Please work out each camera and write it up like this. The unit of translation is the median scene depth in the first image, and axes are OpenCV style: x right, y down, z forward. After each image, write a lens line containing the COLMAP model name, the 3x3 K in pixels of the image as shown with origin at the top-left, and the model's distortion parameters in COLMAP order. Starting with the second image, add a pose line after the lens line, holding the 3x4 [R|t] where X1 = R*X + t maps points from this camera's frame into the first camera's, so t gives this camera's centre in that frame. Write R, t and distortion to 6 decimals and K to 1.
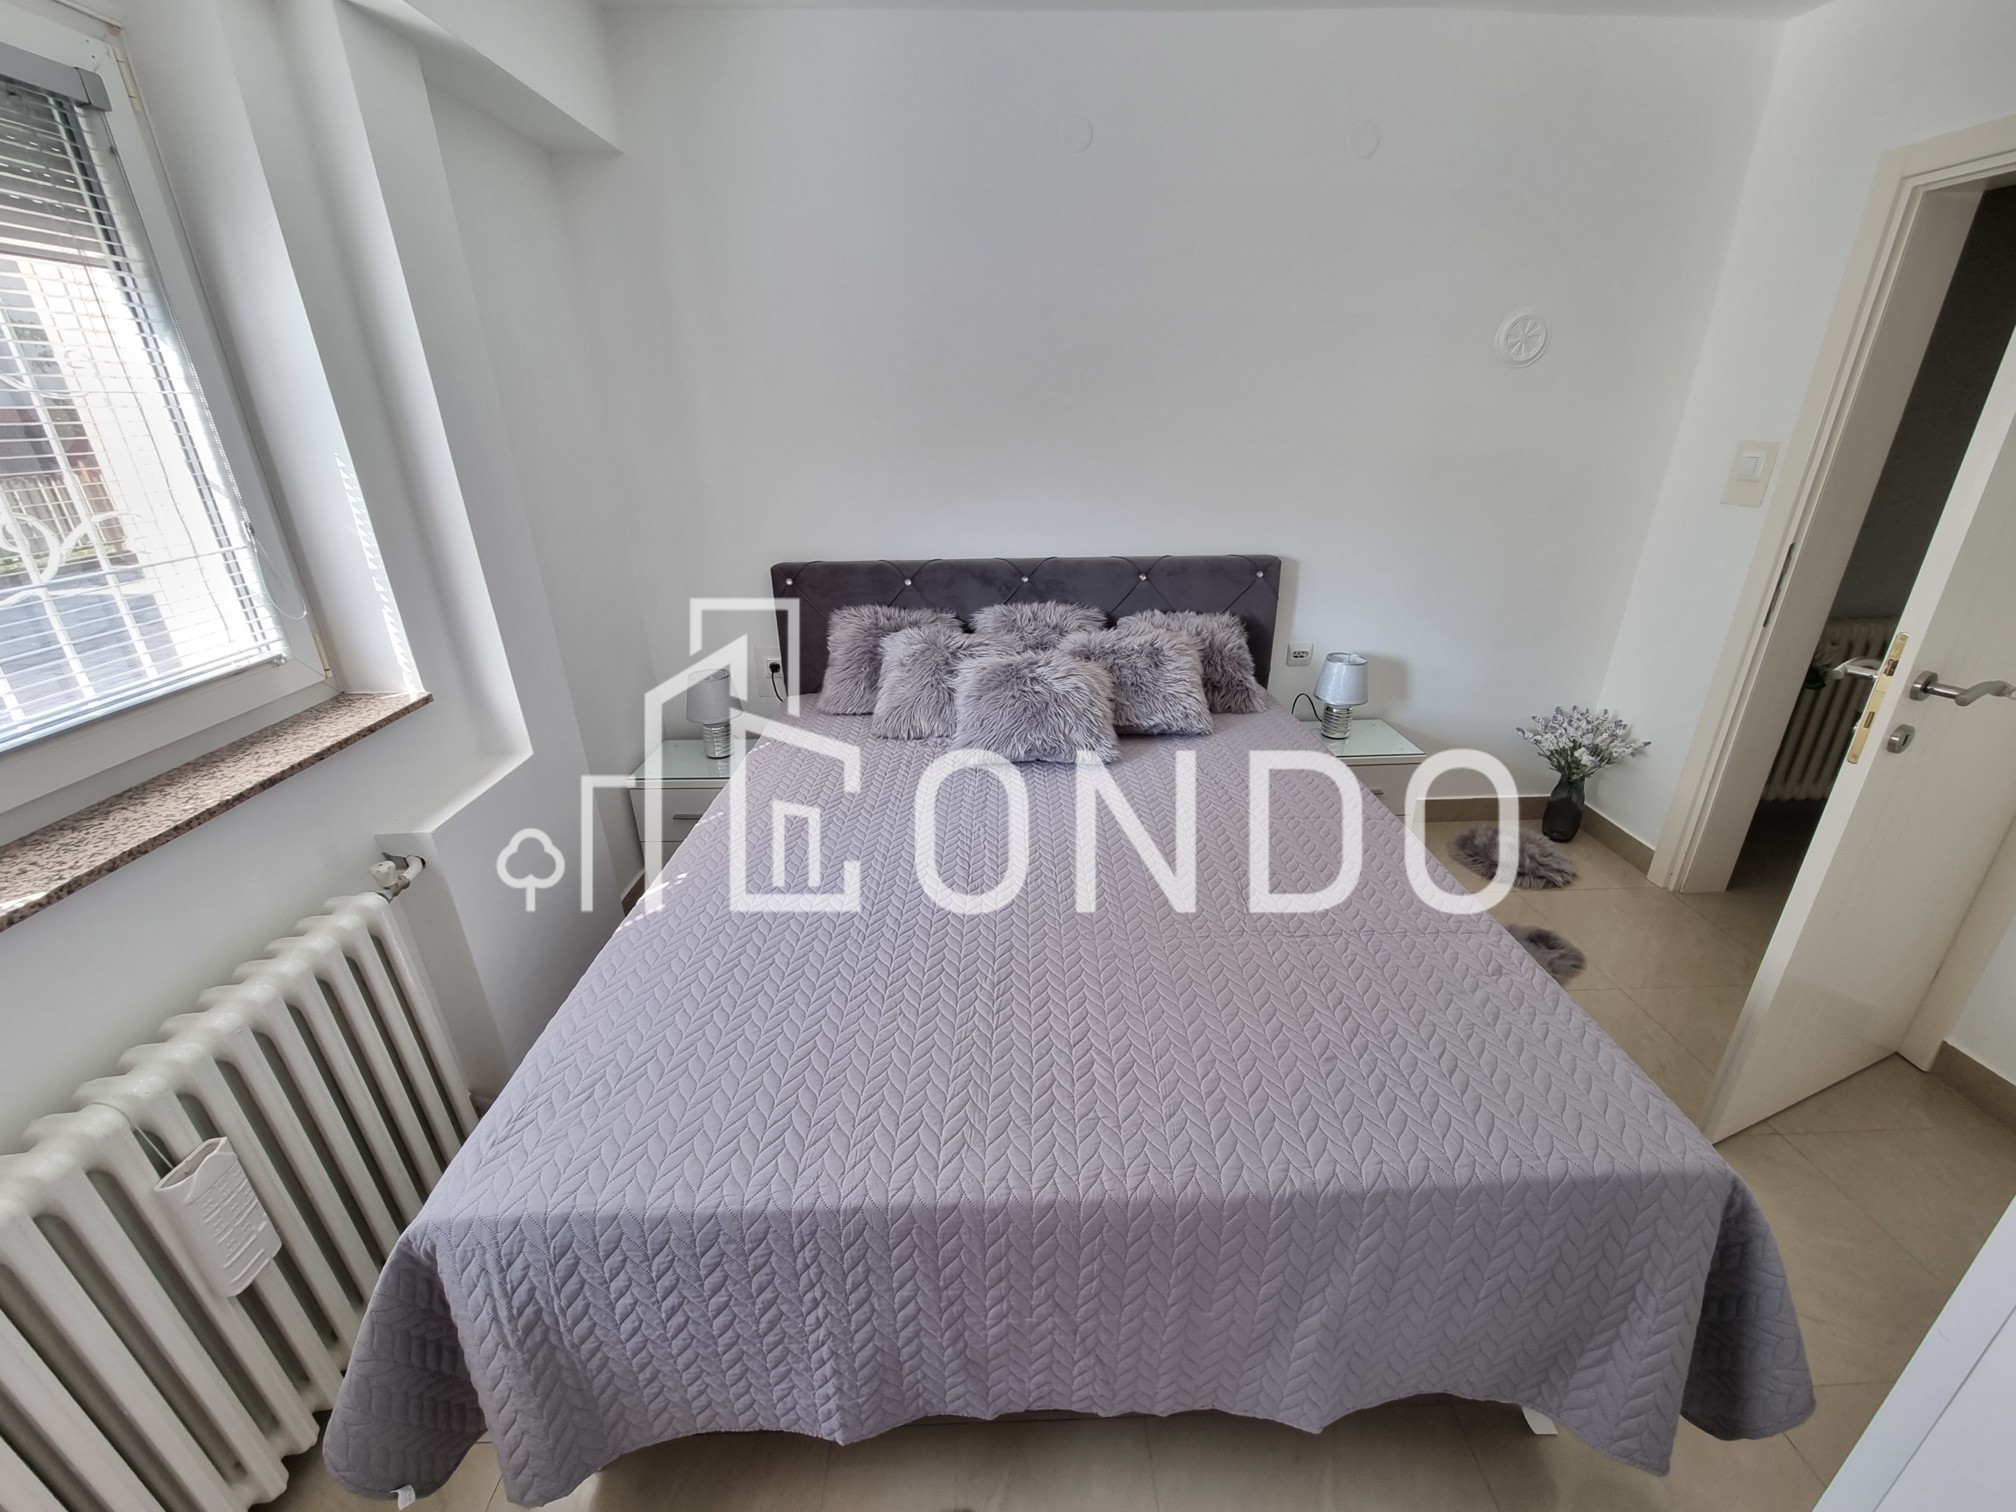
lens RADIAL K [[832.5, 0, 1007.7], [0, 832.5, 764.3], [0, 0, 1]] dist [-0.000321, -0.002576]
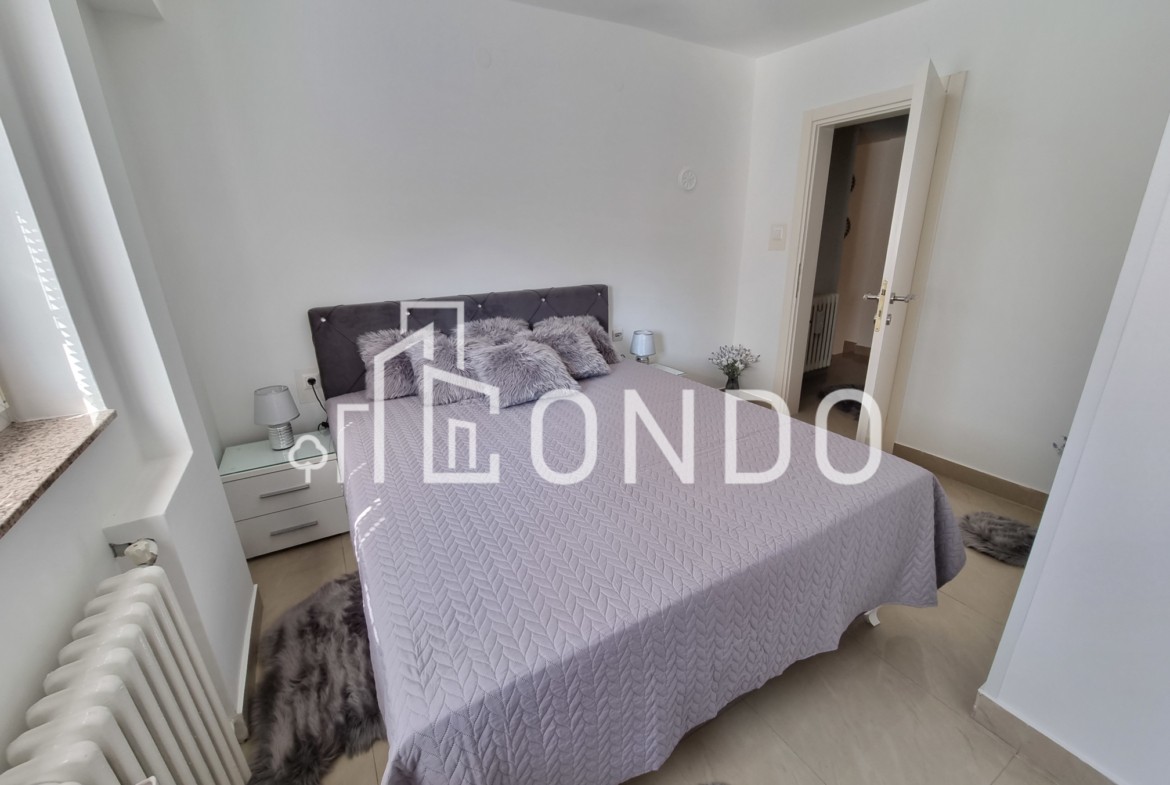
lens RADIAL K [[487.9, 0, 588.7], [0, 487.9, 395.9], [0, 0, 1]] dist [-0.000936, -0.000689]
pose [[0.872671, -0.161365, 0.460877, -0.314500], [0.200293, 0.979057, -0.036462, 0.043901], [-0.445341, 0.124130, 0.886715, 0.047298]]
